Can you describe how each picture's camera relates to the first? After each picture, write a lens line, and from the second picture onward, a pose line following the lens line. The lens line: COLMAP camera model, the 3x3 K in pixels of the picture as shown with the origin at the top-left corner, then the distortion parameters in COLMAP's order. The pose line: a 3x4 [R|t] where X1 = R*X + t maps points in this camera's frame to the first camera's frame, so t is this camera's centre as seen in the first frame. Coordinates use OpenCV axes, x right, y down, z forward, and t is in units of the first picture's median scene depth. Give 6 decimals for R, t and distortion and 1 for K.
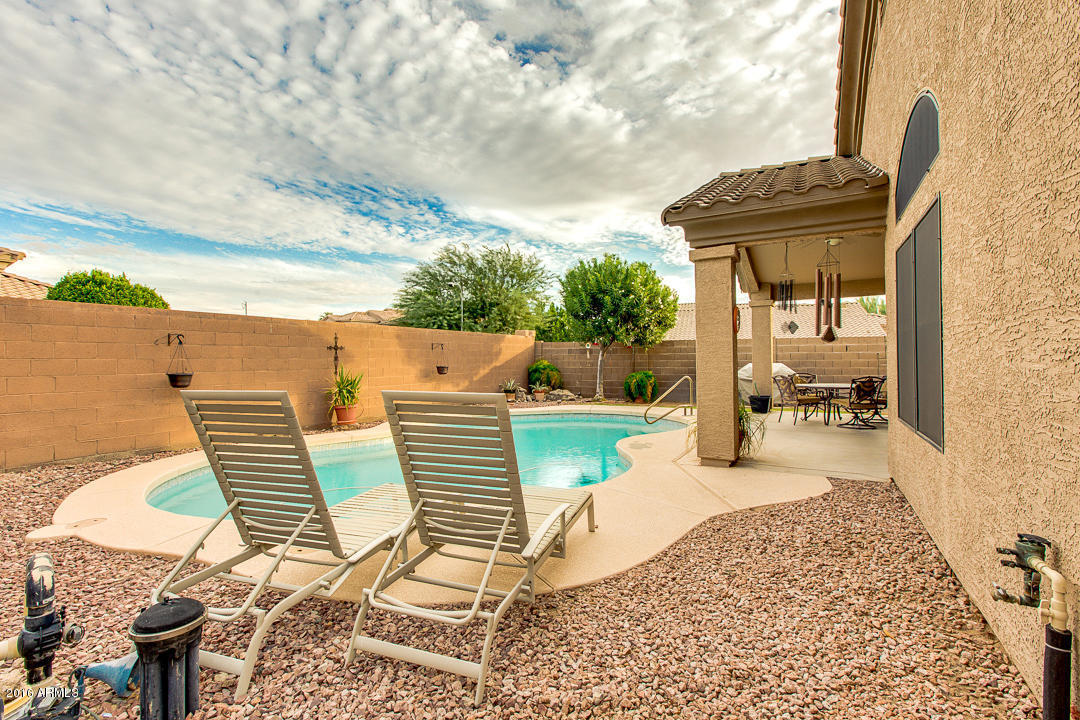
lens RADIAL K [[483.4, 0, 538.0], [0, 483.4, 358.2], [0, 0, 1]] dist [0.000863, 0.000067]
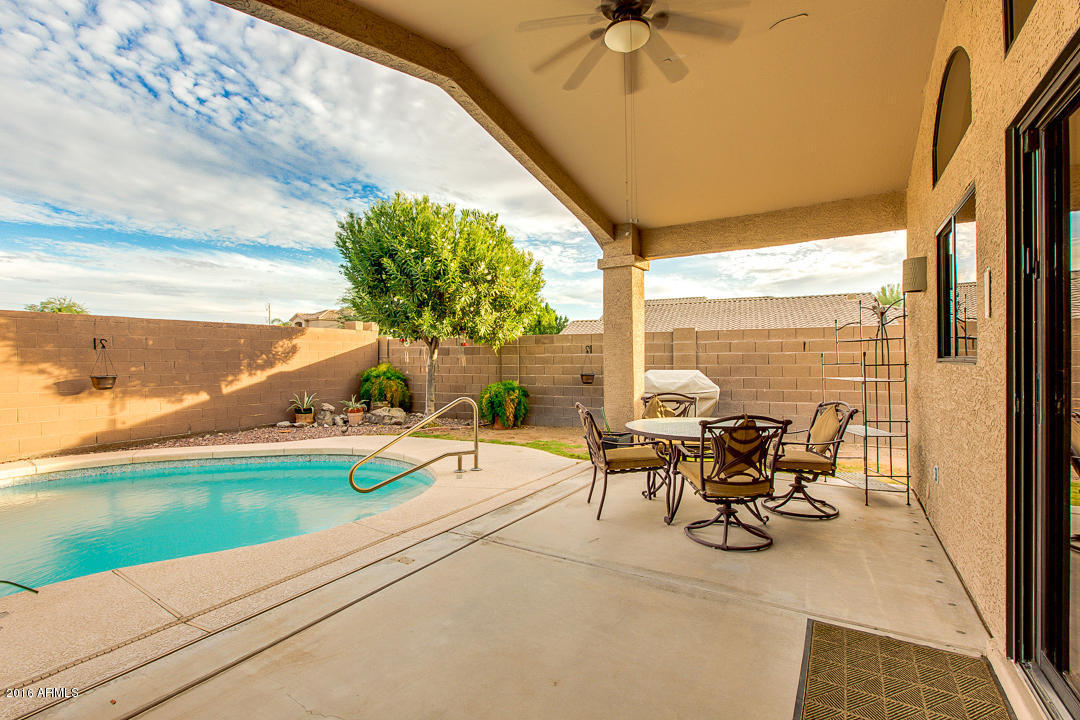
lens RADIAL K [[483.4, 0, 538.0], [0, 483.4, 358.2], [0, 0, 1]] dist [0.000863, 0.000067]
pose [[0.999112, 0.000575, -0.042135, 0.292498], [-0.000687, 0.999996, -0.002634, -0.002967], [0.042134, 0.002661, 0.999108, 0.333708]]
